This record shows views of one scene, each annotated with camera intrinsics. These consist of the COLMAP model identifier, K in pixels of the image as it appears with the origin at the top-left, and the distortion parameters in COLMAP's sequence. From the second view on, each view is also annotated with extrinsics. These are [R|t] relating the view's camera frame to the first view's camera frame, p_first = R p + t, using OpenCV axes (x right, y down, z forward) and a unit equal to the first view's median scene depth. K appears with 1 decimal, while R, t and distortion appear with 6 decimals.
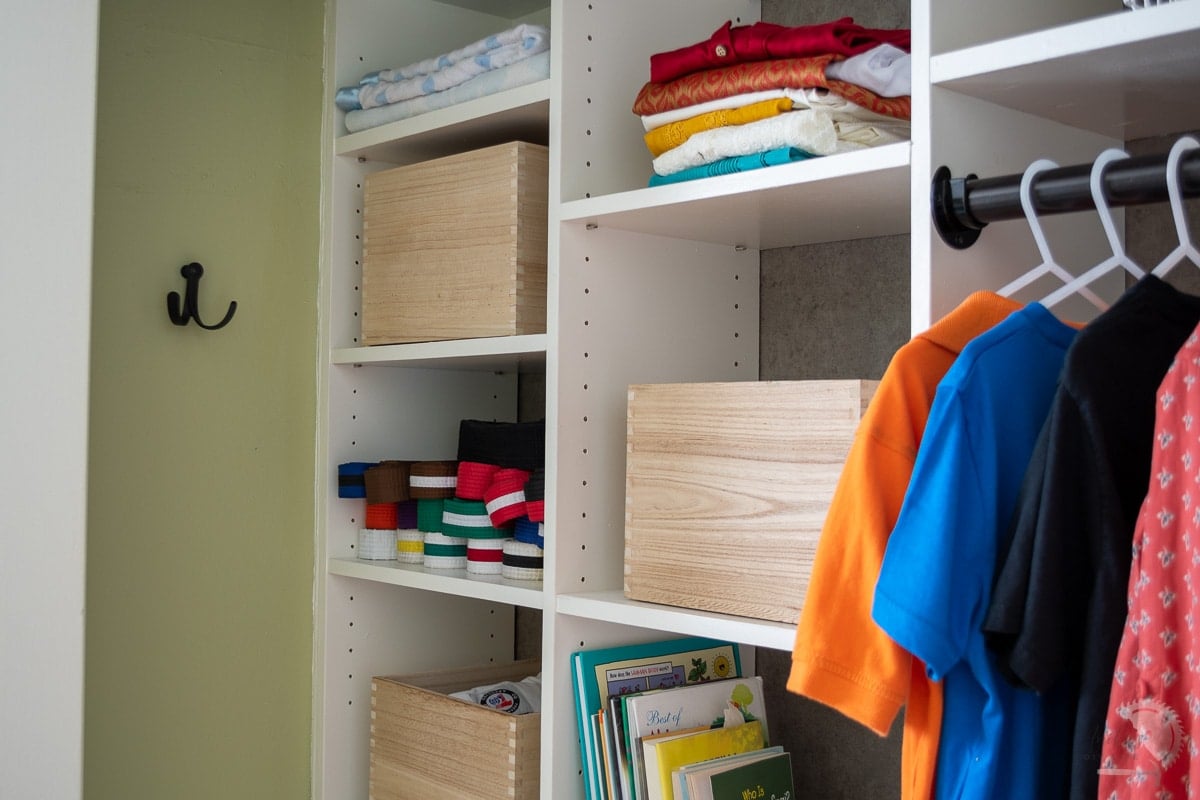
lens RADIAL K [[1414.6, 0, 600.0], [0, 1414.6, 400.0], [0, 0, 1]] dist [-0.028123, 0.009975]
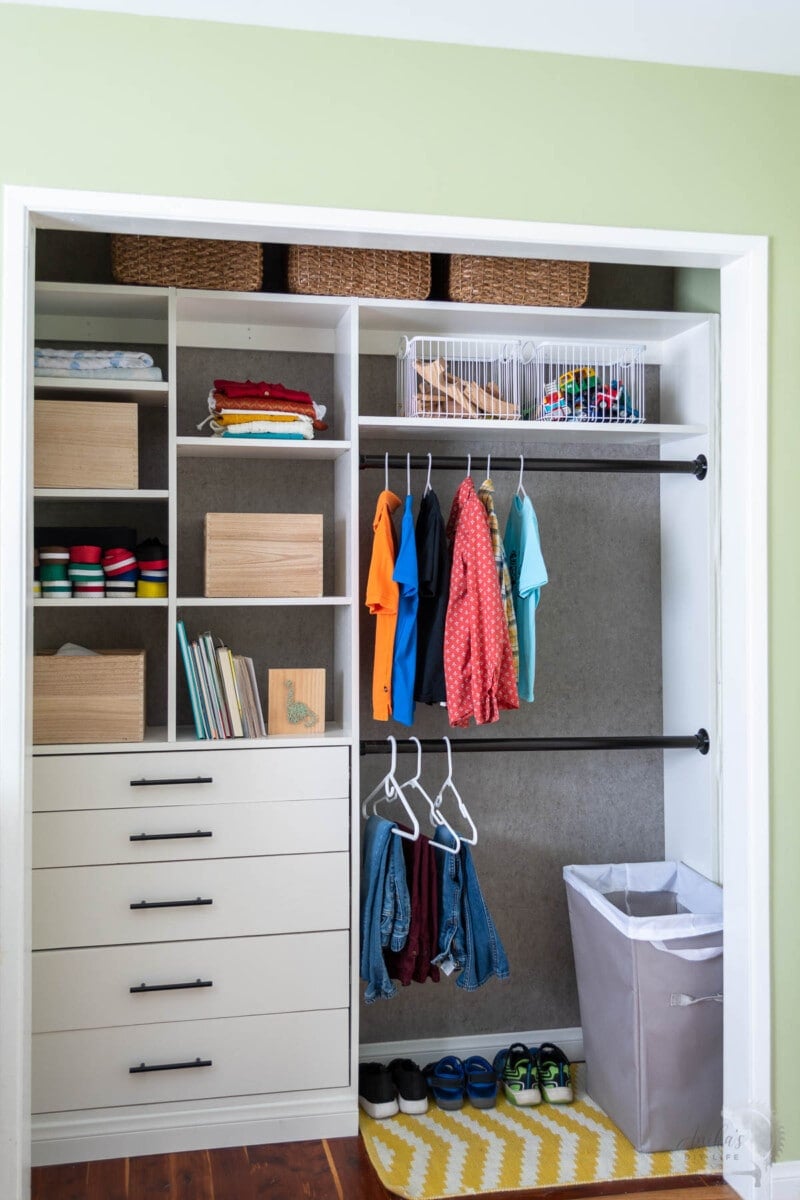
lens RADIAL K [[1153.7, 0, 399.3], [0, 1153.7, 556.6], [0, 0, 1]] dist [0.076625, -0.000869]
pose [[0.485839, -0.000601, 0.874048, -1.672779], [-0.012707, 0.999889, 0.007751, 0.048628], [-0.873956, -0.014873, 0.485778, -0.312871]]
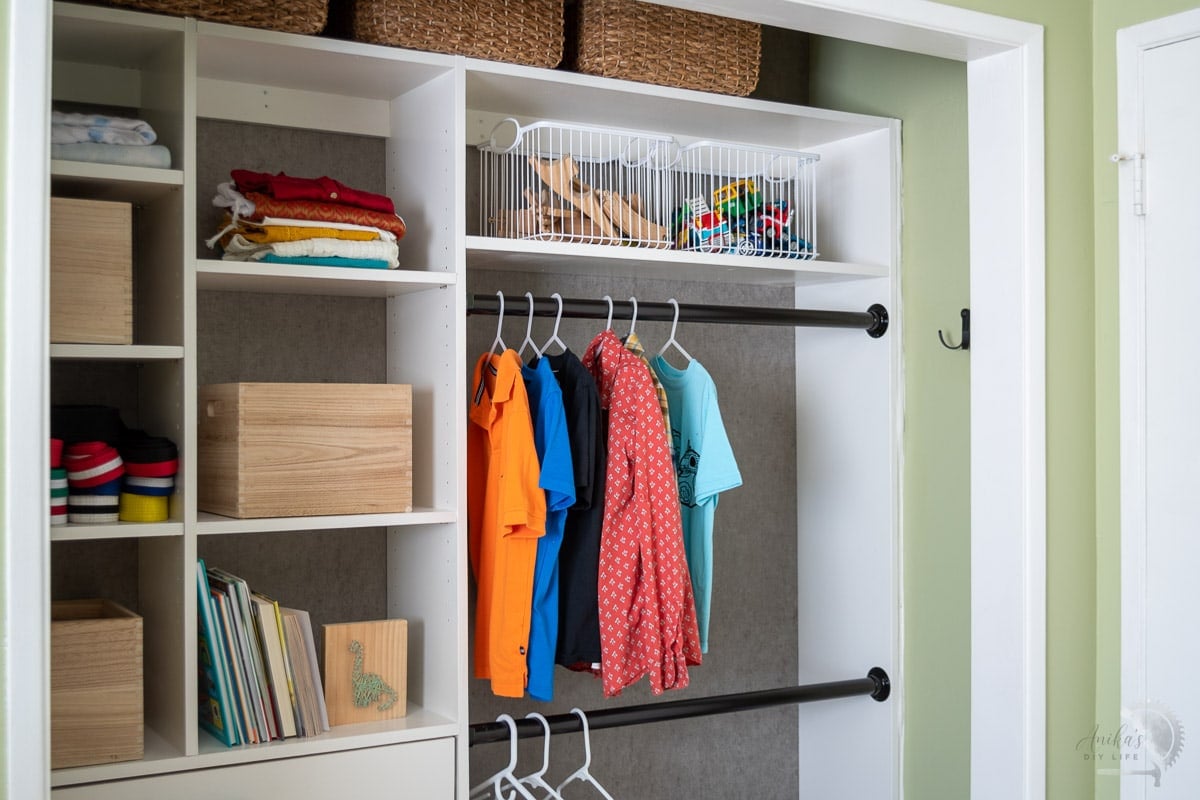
lens RADIAL K [[1414.6, 0, 600.0], [0, 1414.6, 400.0], [0, 0, 1]] dist [-0.028123, 0.009975]
pose [[0.158783, -0.005330, 0.987299, -1.516375], [-0.017158, 0.999820, 0.008157, -0.011531], [-0.987164, -0.018235, 0.158663, 0.367893]]
